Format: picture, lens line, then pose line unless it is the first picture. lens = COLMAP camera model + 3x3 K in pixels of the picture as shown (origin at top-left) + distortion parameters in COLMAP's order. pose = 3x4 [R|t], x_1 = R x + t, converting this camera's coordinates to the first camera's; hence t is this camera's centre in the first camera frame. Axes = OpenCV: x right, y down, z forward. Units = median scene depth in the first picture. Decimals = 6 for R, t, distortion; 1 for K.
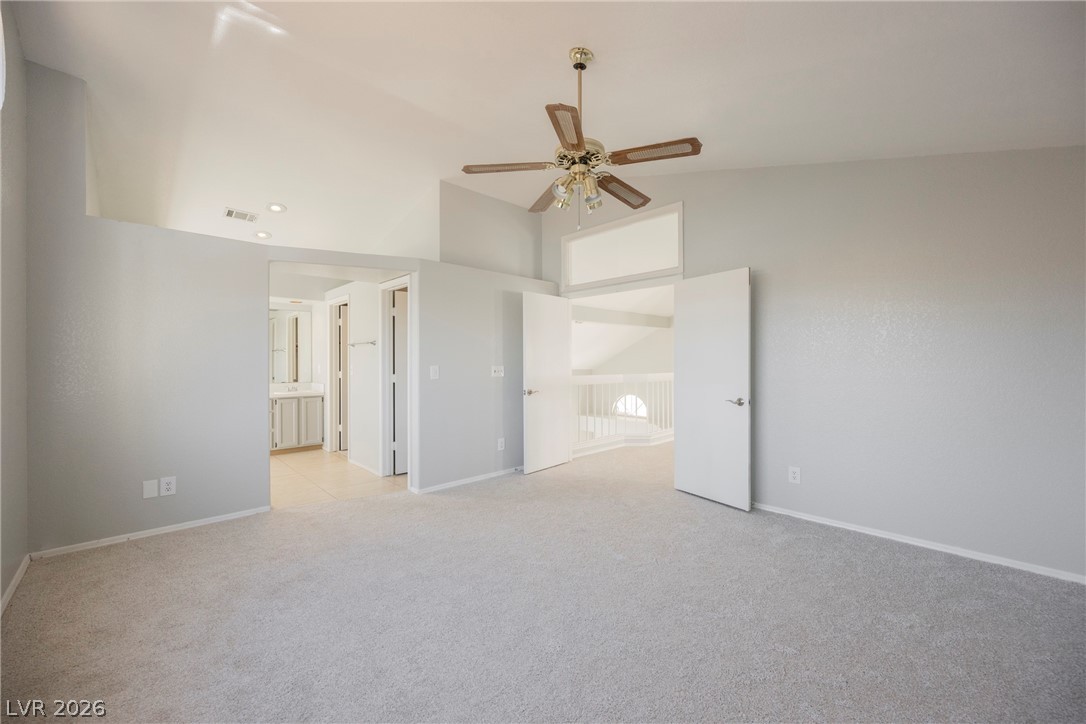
lens RADIAL K [[423.4, 0, 546.0], [0, 423.4, 357.7], [0, 0, 1]] dist [-0.001457, -0.000215]
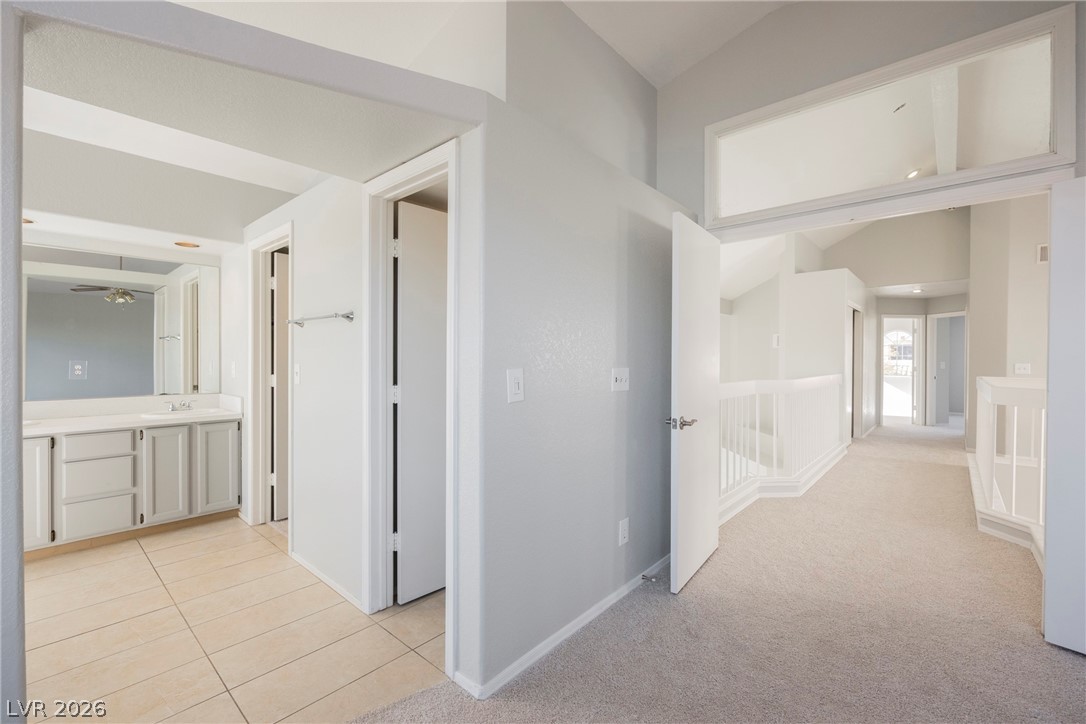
lens RADIAL K [[461.1, 0, 546.0], [0, 461.1, 357.8], [0, 0, 1]] dist [-0.000357, -0.000084]
pose [[0.996780, 0.006773, 0.079904, -0.196449], [-0.007331, 0.999951, 0.006697, 0.004167], [-0.079855, -0.007261, 0.996780, 0.406608]]
